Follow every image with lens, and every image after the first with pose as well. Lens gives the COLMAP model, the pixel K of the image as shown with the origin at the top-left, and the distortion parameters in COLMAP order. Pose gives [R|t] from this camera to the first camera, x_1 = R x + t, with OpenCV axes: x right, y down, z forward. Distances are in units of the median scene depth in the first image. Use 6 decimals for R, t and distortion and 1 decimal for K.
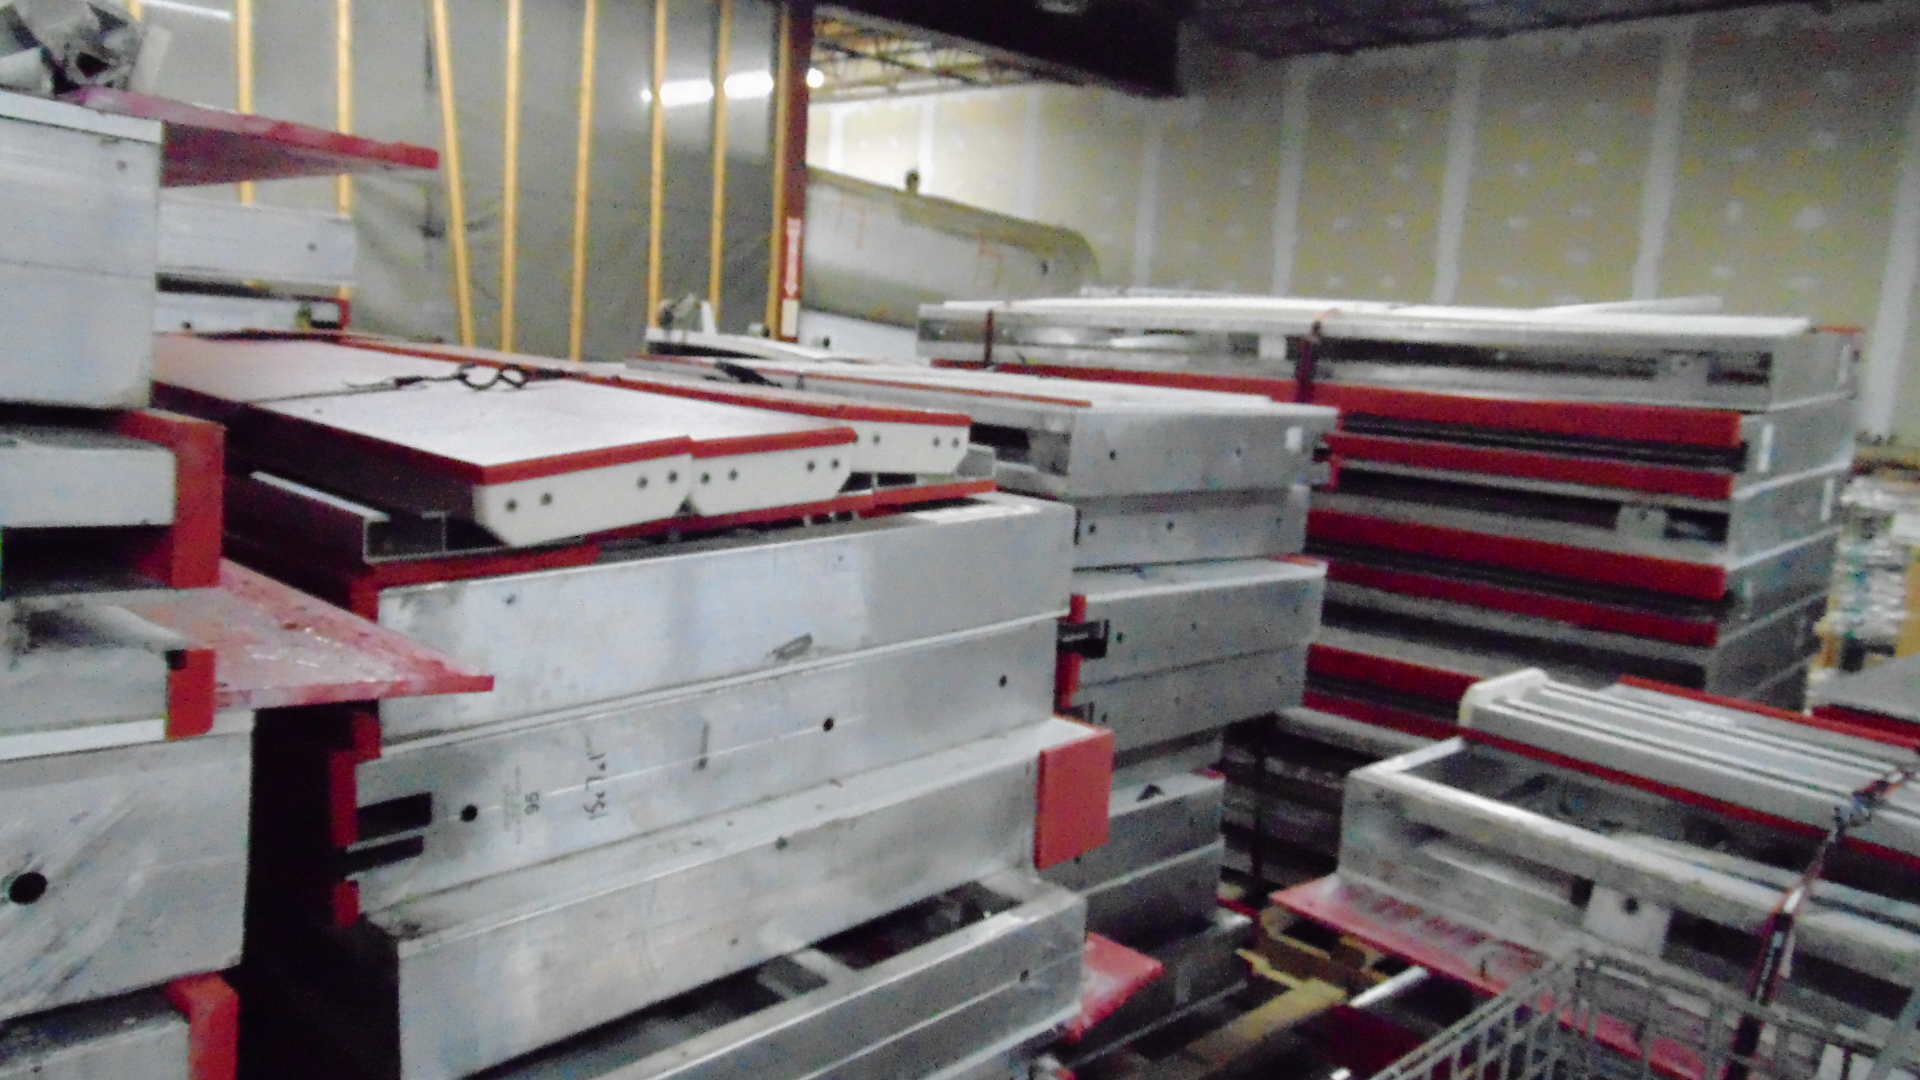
lens RADIAL K [[1382.8, 0, 957.7], [0, 1382.8, 540.6], [0, 0, 1]] dist [0.005538, 0.003152]
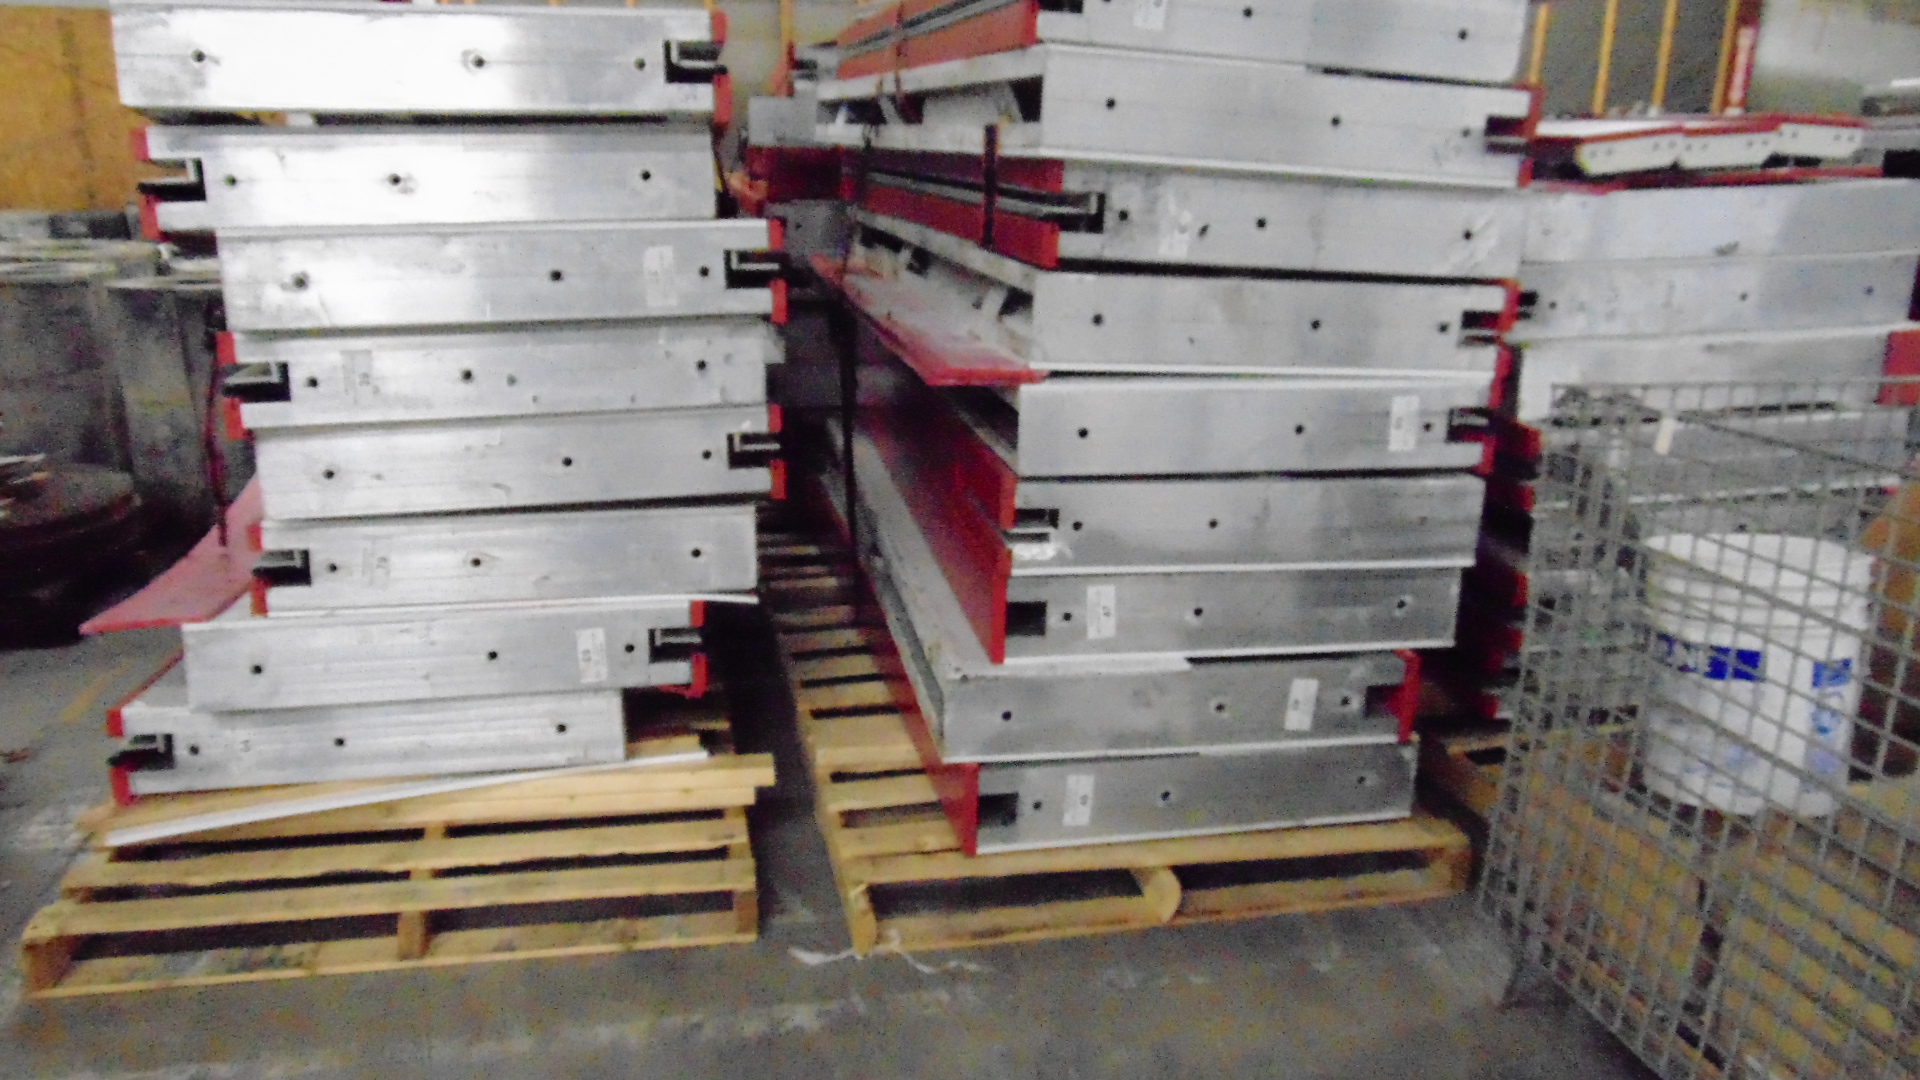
lens RADIAL K [[1382.8, 0, 952.6], [0, 1382.8, 536.2], [0, 0, 1]] dist [0.005538, 0.003152]
pose [[0.817461, 0.103429, -0.566621, 0.115116], [-0.048064, 0.992563, 0.111838, 0.280280], [0.573974, -0.064189, 0.816353, -1.048808]]
